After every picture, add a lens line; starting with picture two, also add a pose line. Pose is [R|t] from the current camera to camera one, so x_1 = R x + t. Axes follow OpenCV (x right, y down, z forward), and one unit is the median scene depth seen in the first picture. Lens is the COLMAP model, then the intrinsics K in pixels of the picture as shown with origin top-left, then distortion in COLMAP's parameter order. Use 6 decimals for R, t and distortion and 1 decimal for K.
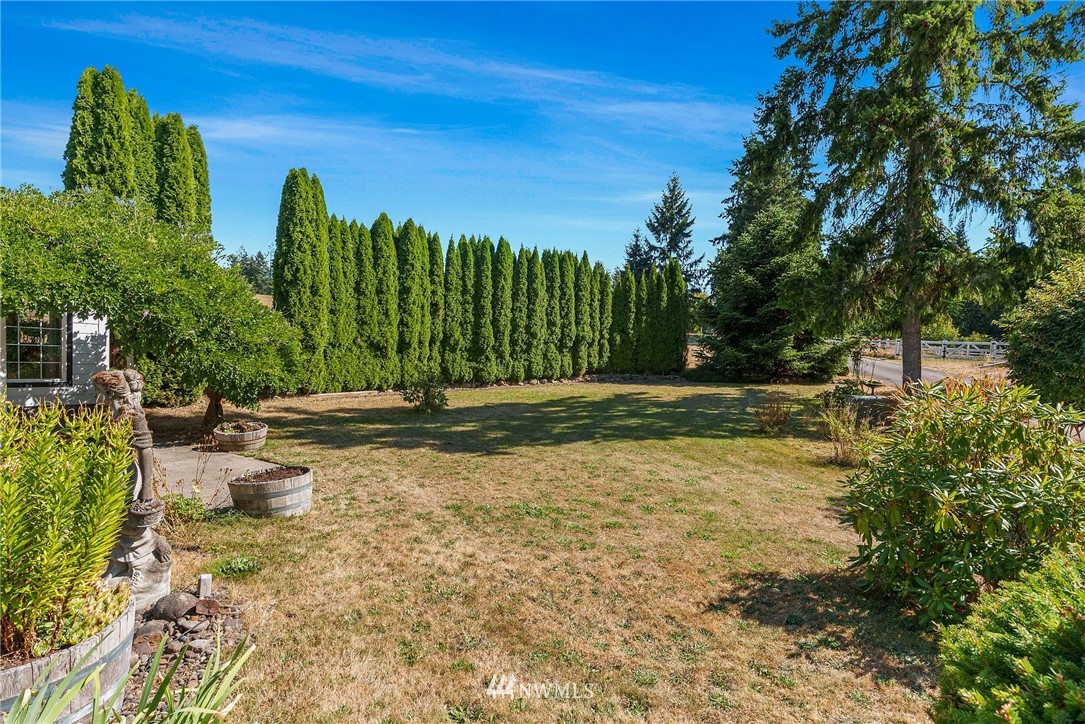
lens RADIAL K [[531.6, 0, 530.0], [0, 531.6, 392.3], [0, 0, 1]] dist [0.004761, 0.001111]
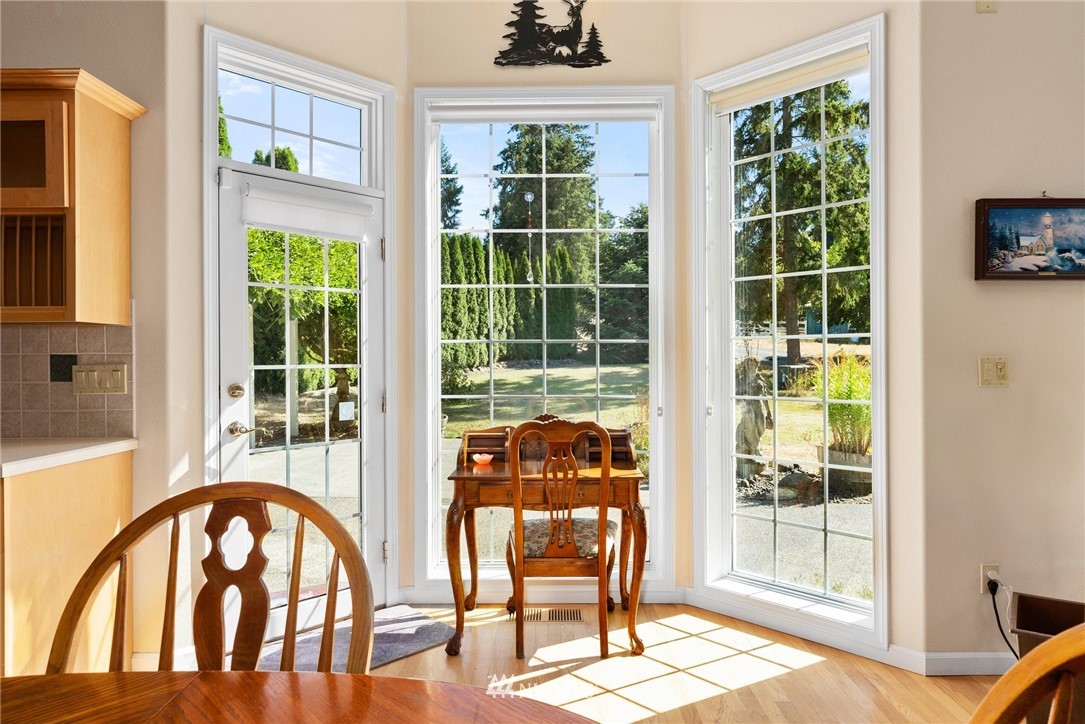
lens RADIAL K [[678.5, 0, 547.6], [0, 678.5, 358.7], [0, 0, 1]] dist [0.009957, -0.000977]
pose [[0.882024, -0.041491, 0.469375, -0.439379], [0.062246, 0.997646, -0.028781, 0.003730], [-0.467076, 0.054602, 0.882530, -0.167453]]
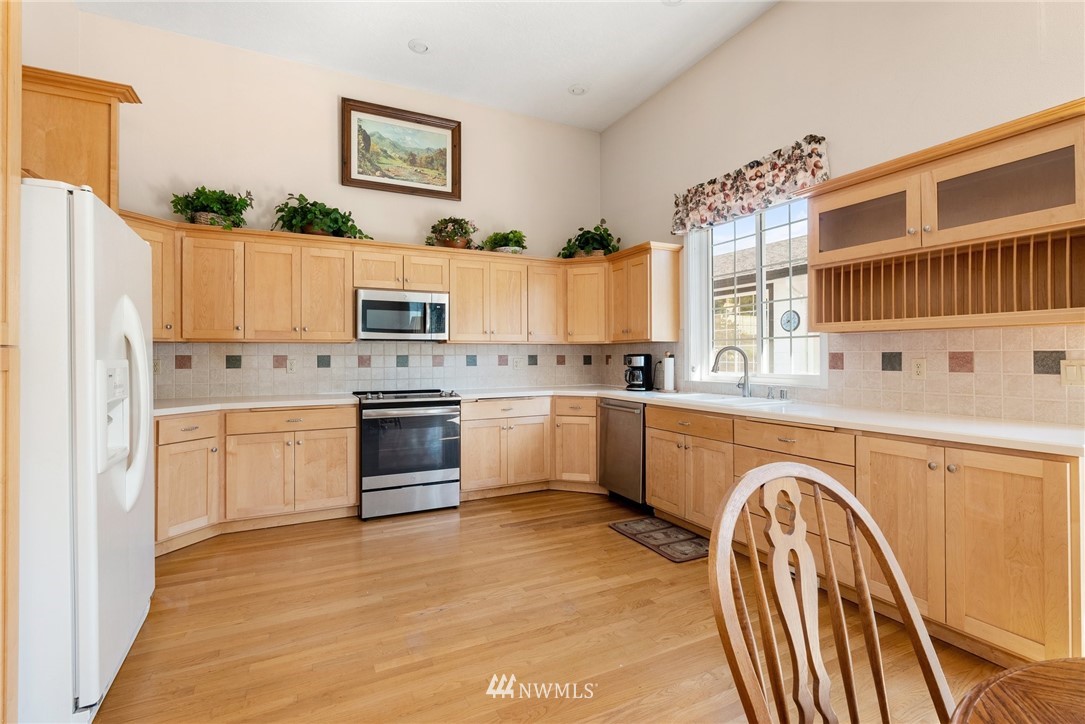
lens RADIAL K [[496.3, 0, 537.3], [0, 496.3, 351.4], [0, 0, 1]] dist [-0.008759, 0.002752]
pose [[0.821124, -0.045303, -0.568950, -0.493885], [0.000919, 0.996948, -0.078057, 0.001823], [0.570750, 0.063571, 0.818660, -0.162408]]
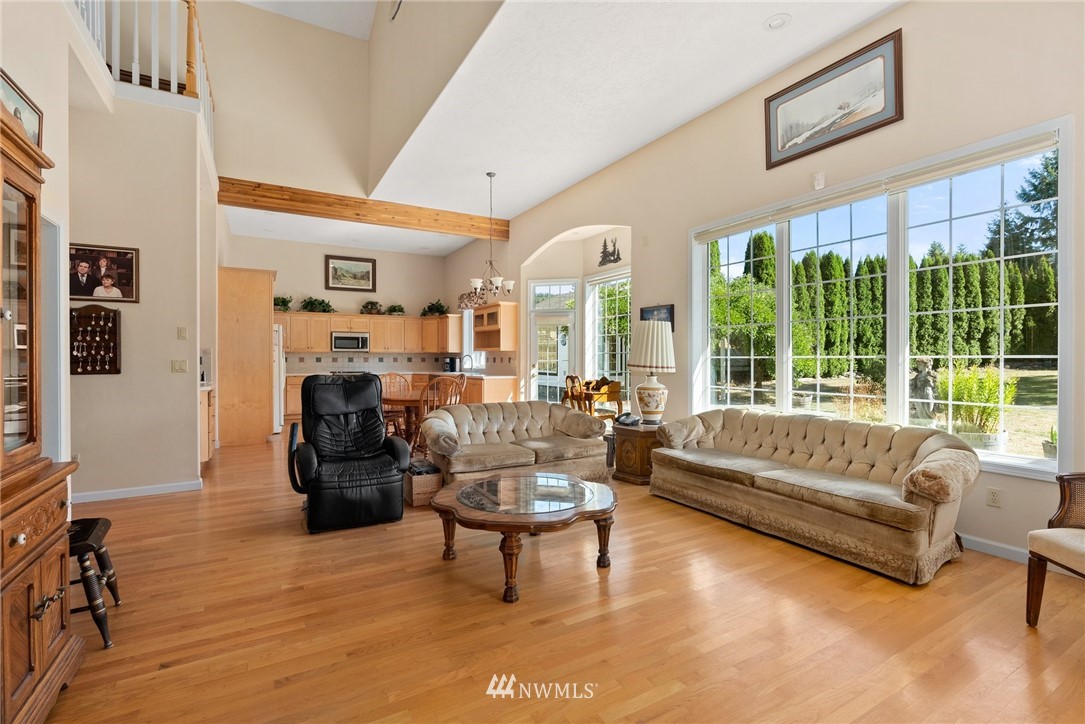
lens RADIAL K [[496.3, 0, 536.7], [0, 496.3, 361.1], [0, 0, 1]] dist [-0.008759, 0.002752]
pose [[0.853687, -0.034076, -0.519671, -0.190940], [0.002227, 0.998087, -0.061788, 0.025966], [0.520782, 0.051590, 0.852129, -0.388713]]
